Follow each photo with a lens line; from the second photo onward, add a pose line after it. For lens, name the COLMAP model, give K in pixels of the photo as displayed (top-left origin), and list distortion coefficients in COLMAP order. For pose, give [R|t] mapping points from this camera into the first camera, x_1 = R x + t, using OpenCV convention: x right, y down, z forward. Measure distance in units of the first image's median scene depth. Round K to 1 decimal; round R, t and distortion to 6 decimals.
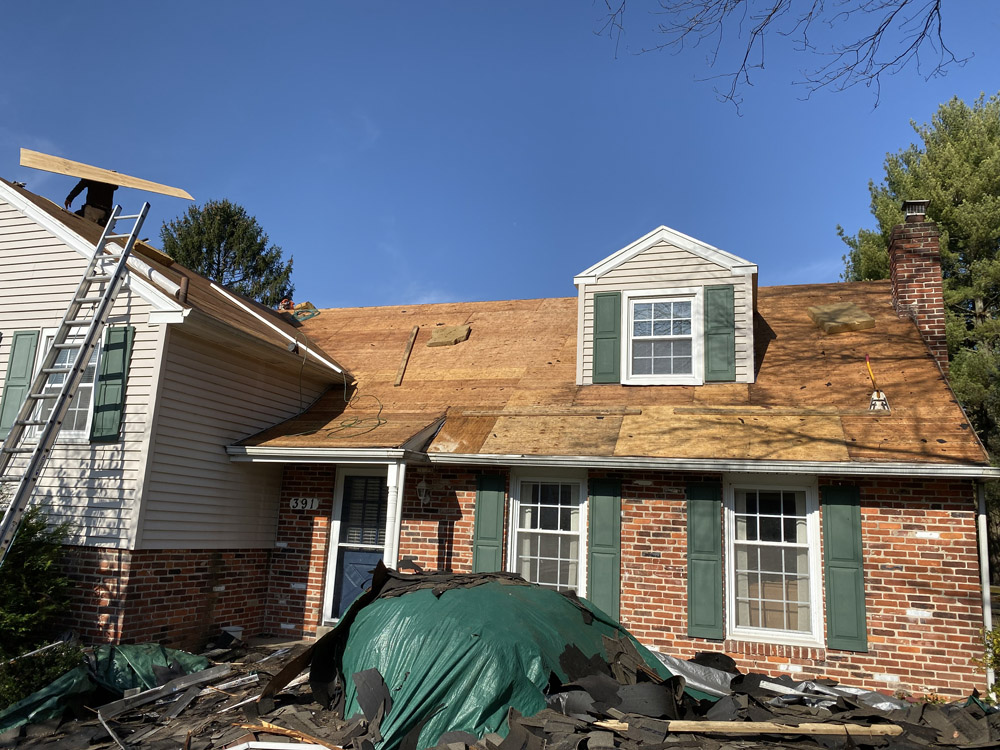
lens RADIAL K [[739.4, 0, 503.2], [0, 739.4, 371.1], [0, 0, 1]] dist [-0.000847, -0.004774]
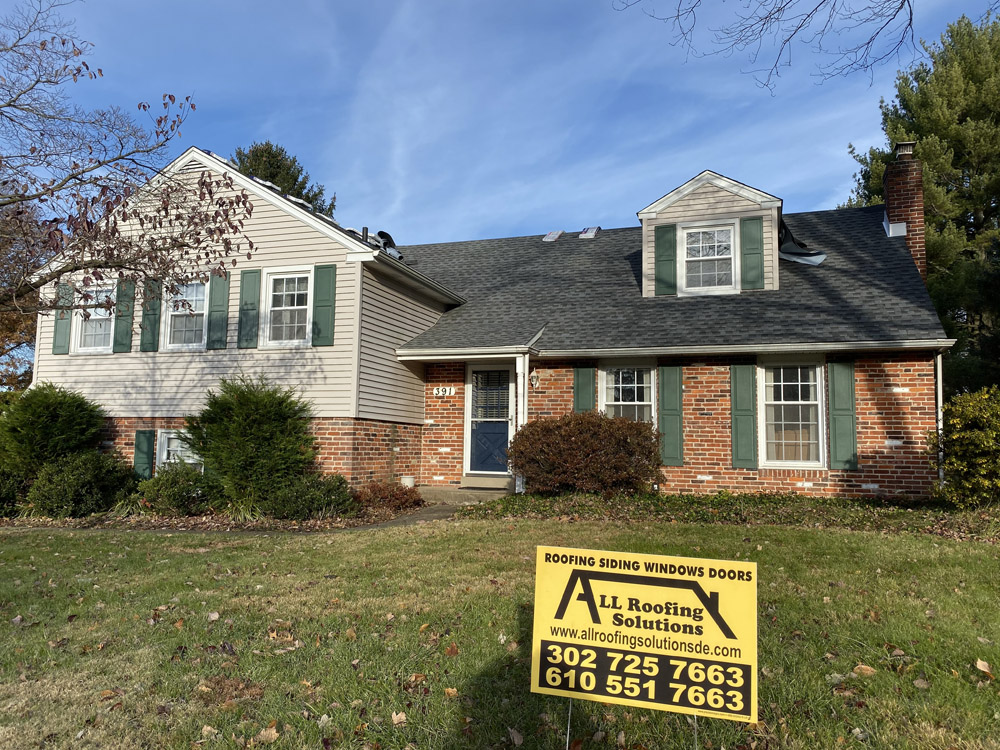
lens RADIAL K [[739.4, 0, 495.1], [0, 739.4, 378.6], [0, 0, 1]] dist [-0.000847, -0.004774]
pose [[0.999192, -0.032594, -0.023528, -0.165512], [0.034967, 0.993455, 0.108744, 0.013236], [0.019830, -0.109479, 0.993791, -0.403387]]
